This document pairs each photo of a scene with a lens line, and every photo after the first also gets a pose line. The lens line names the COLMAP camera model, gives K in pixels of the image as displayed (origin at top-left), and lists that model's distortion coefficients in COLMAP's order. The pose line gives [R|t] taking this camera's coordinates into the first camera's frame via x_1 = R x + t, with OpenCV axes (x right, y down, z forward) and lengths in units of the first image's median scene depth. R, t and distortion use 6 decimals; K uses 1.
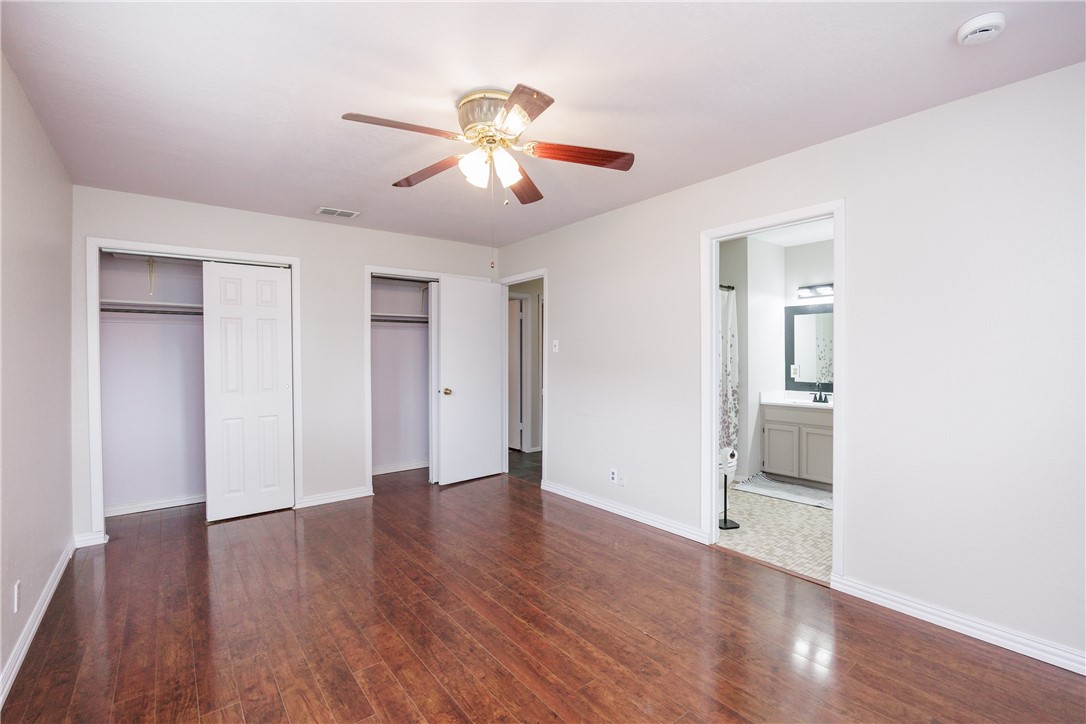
lens RADIAL K [[480.8, 0, 539.7], [0, 480.8, 360.9], [0, 0, 1]] dist [-0.020545, -0.000085]
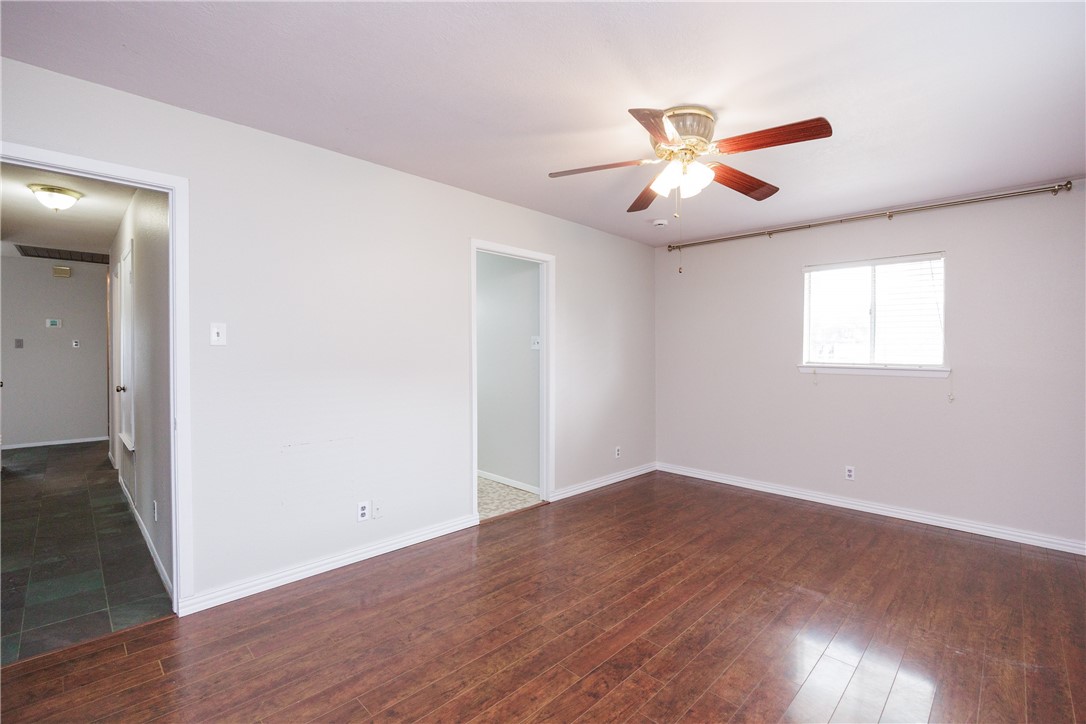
lens RADIAL K [[480.8, 0, 545.9], [0, 480.8, 353.4], [0, 0, 1]] dist [-0.020545, -0.000085]
pose [[-0.133940, 0.000305, 0.990989, -1.030036], [0.002940, 0.999996, 0.000090, -0.014583], [-0.990985, 0.002925, -0.133940, 1.324913]]
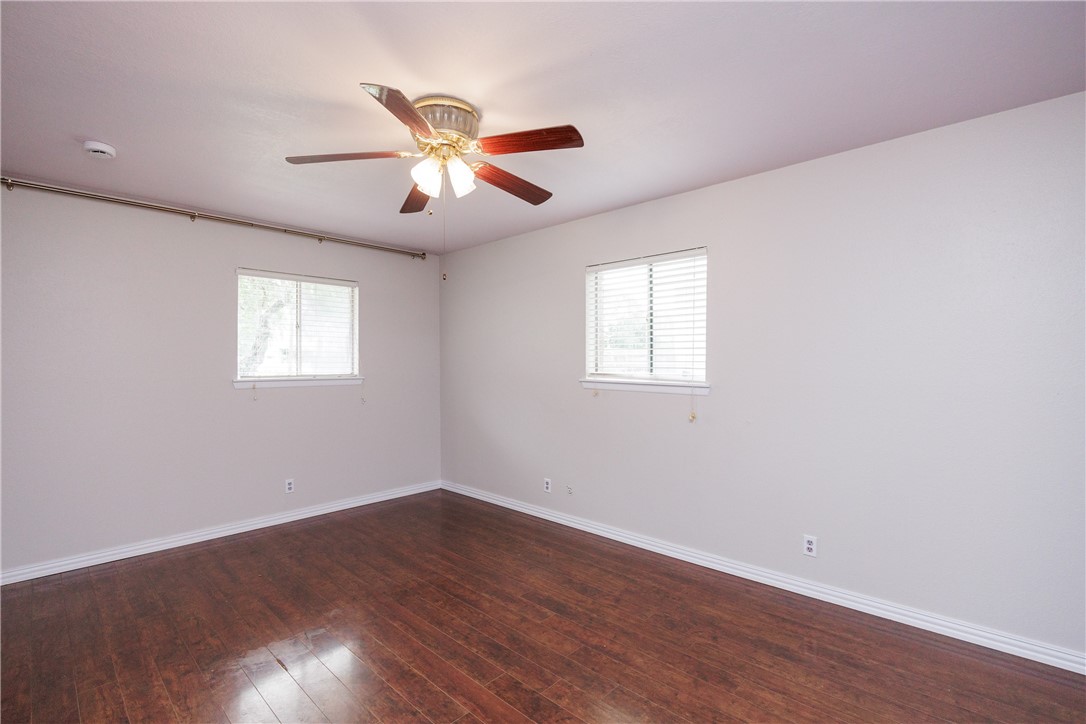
lens RADIAL K [[480.8, 0, 546.8], [0, 480.8, 364.6], [0, 0, 1]] dist [-0.020545, -0.000085]
pose [[-0.986375, 0.009023, -0.164263, -0.129889], [0.006783, 0.999876, 0.014193, -0.032629], [0.164371, 0.012885, -0.986314, 1.837265]]
